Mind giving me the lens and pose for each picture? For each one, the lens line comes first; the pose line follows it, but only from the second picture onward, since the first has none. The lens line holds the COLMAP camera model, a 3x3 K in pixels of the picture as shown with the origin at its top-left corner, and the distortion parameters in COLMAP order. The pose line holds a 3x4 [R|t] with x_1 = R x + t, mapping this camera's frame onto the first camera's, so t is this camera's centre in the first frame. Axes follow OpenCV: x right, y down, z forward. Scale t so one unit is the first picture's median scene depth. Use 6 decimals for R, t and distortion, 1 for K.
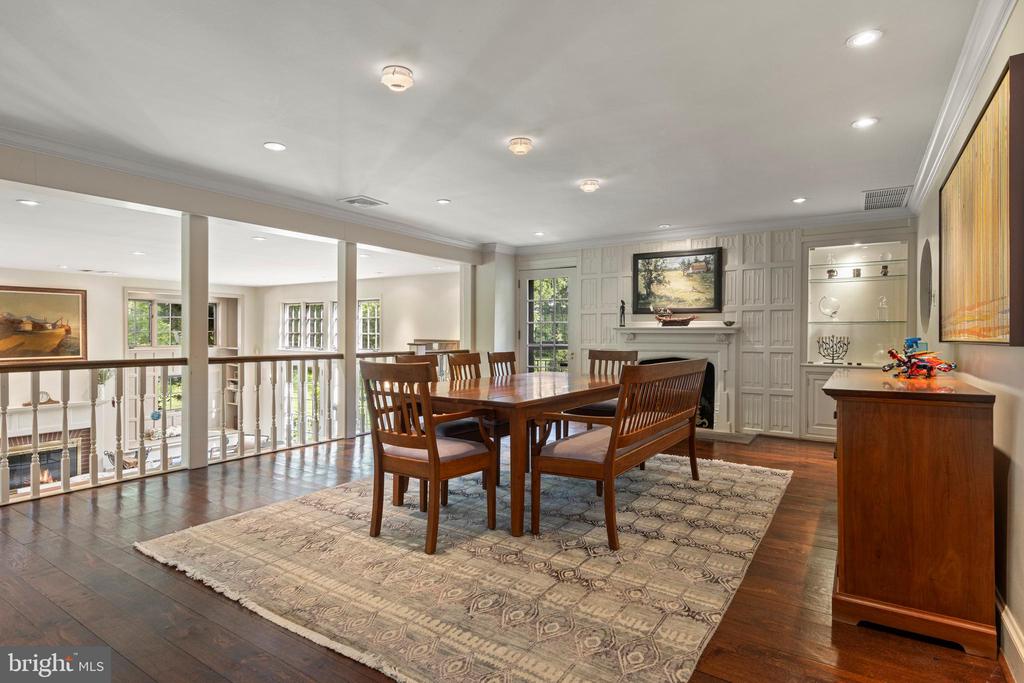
lens RADIAL K [[536.4, 0, 516.1], [0, 536.4, 340.4], [0, 0, 1]] dist [0.014408, -0.001314]
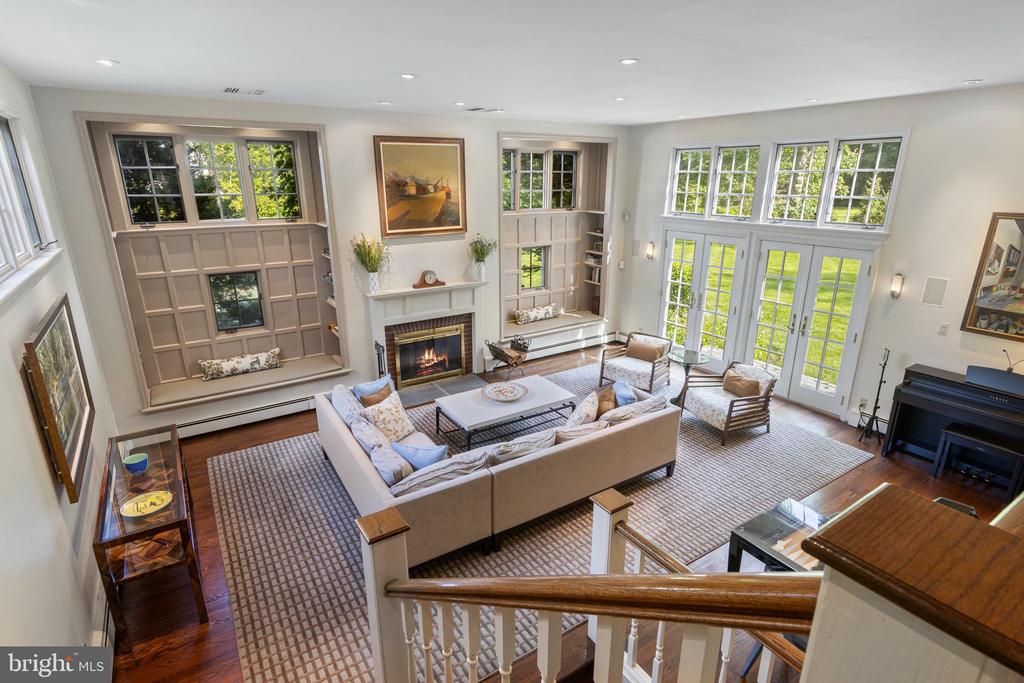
lens RADIAL K [[536.4, 0, 515.5], [0, 536.4, 344.0], [0, 0, 1]] dist [0.014408, -0.001314]
pose [[0.910397, 0.114922, -0.397455, -0.738832], [0.001918, 0.959466, 0.281818, -0.052759], [0.413731, -0.257329, 0.873275, 0.551368]]
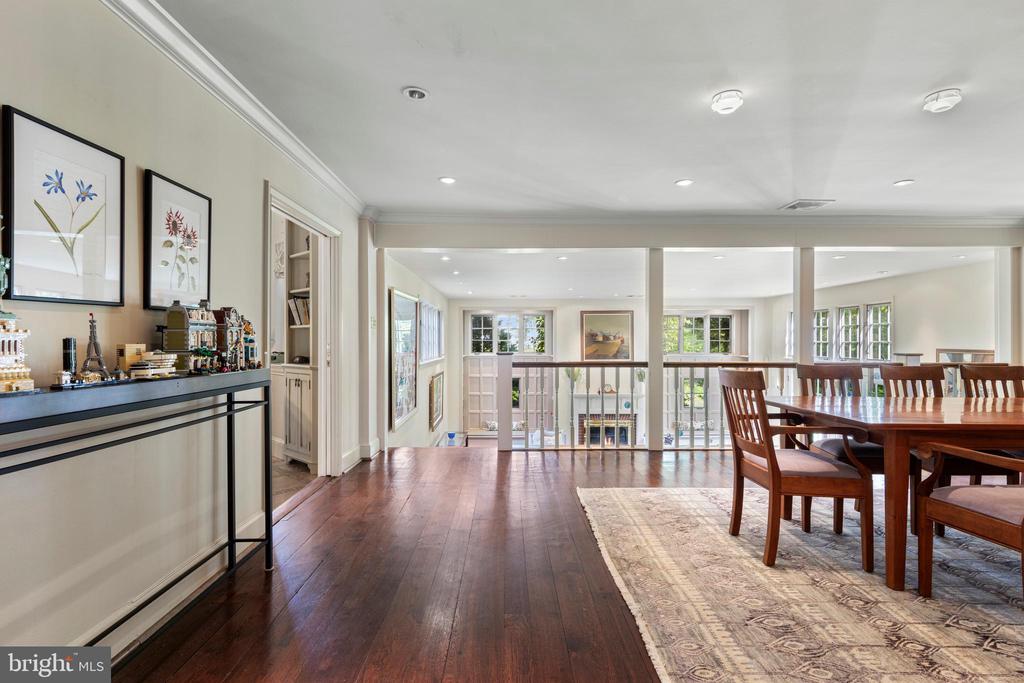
lens RADIAL K [[536.4, 0, 511.7], [0, 536.4, 343.0], [0, 0, 1]] dist [0.014408, -0.001314]
pose [[0.547556, -0.002718, -0.836764, 0.282080], [-0.007824, 0.999934, -0.008368, 0.001373], [0.836732, 0.011129, 0.547499, 0.043771]]
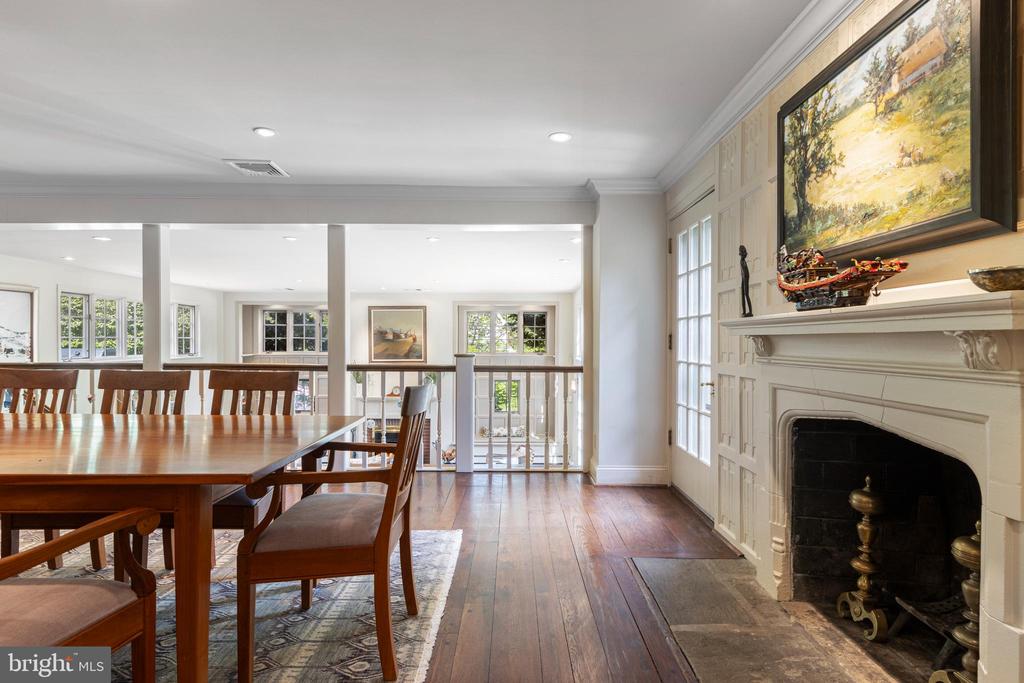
lens RADIAL K [[536.4, 0, 509.3], [0, 536.4, 341.9], [0, 0, 1]] dist [0.014408, -0.001314]
pose [[0.532309, -0.000424, -0.846550, 0.607866], [-0.015504, 0.999827, -0.010250, -0.004940], [0.846408, 0.018581, 0.532210, 0.971578]]
